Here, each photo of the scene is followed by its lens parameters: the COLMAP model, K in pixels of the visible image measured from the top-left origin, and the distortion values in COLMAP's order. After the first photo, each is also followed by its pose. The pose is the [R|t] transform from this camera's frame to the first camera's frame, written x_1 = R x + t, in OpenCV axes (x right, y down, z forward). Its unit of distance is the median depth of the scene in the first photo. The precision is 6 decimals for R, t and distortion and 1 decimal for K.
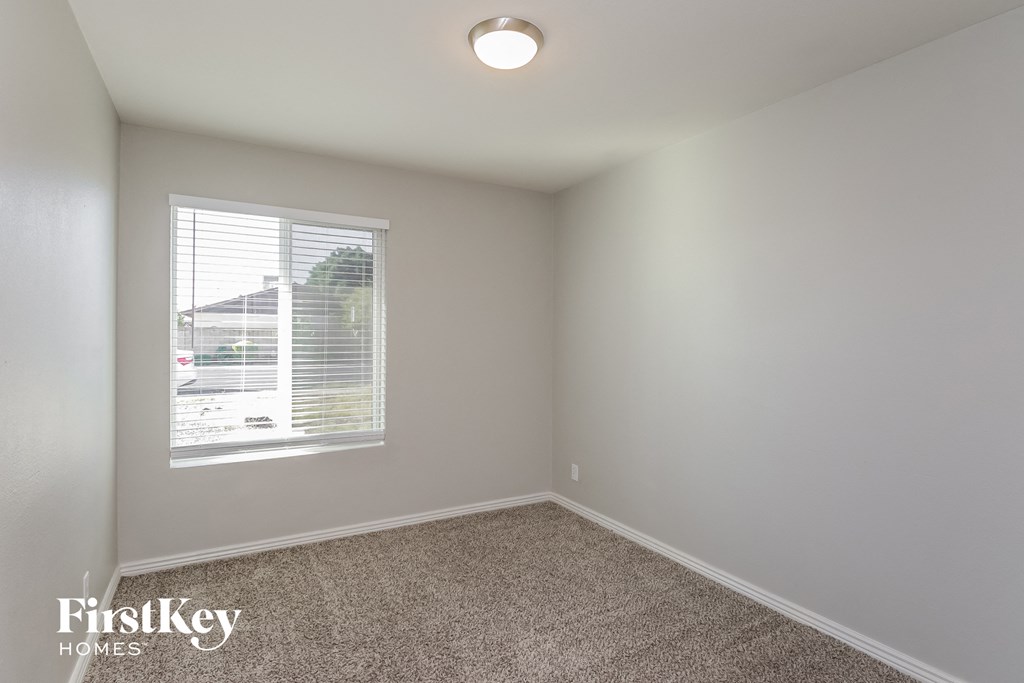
lens RADIAL K [[477.6, 0, 512.0], [0, 477.6, 341.5], [0, 0, 1]] dist [0.032729, -0.015138]
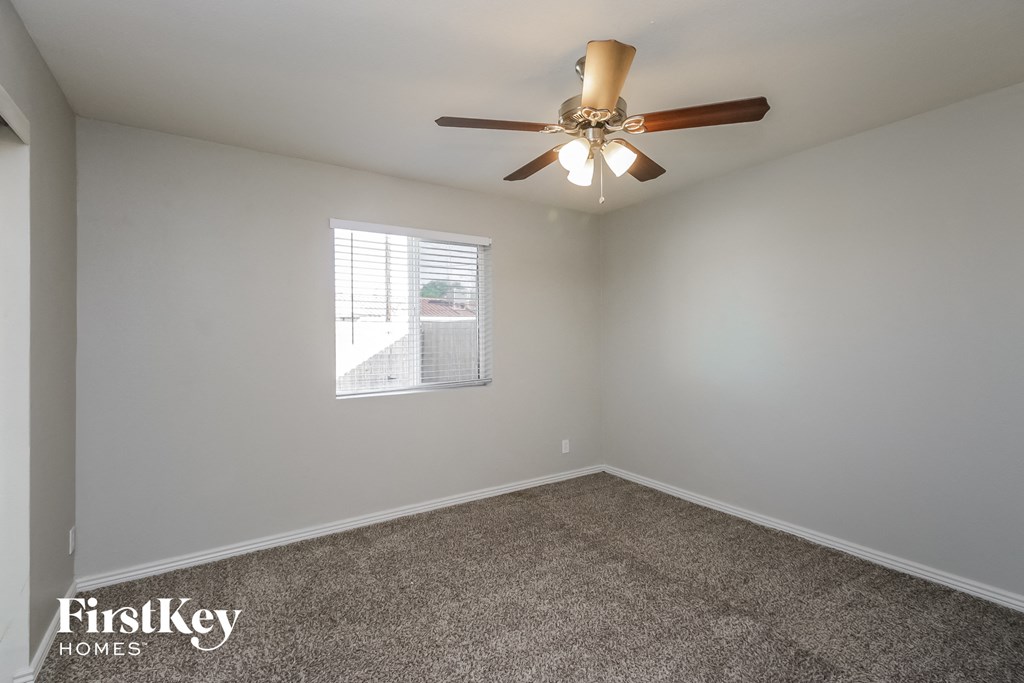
lens RADIAL K [[477.6, 0, 512.0], [0, 477.6, 341.5], [0, 0, 1]] dist [0.032729, -0.015138]
pose [[0.992148, -0.011884, 0.124505, -0.298222], [0.011181, 0.999917, 0.006345, -0.001041], [-0.124570, -0.004903, 0.992199, -0.157020]]
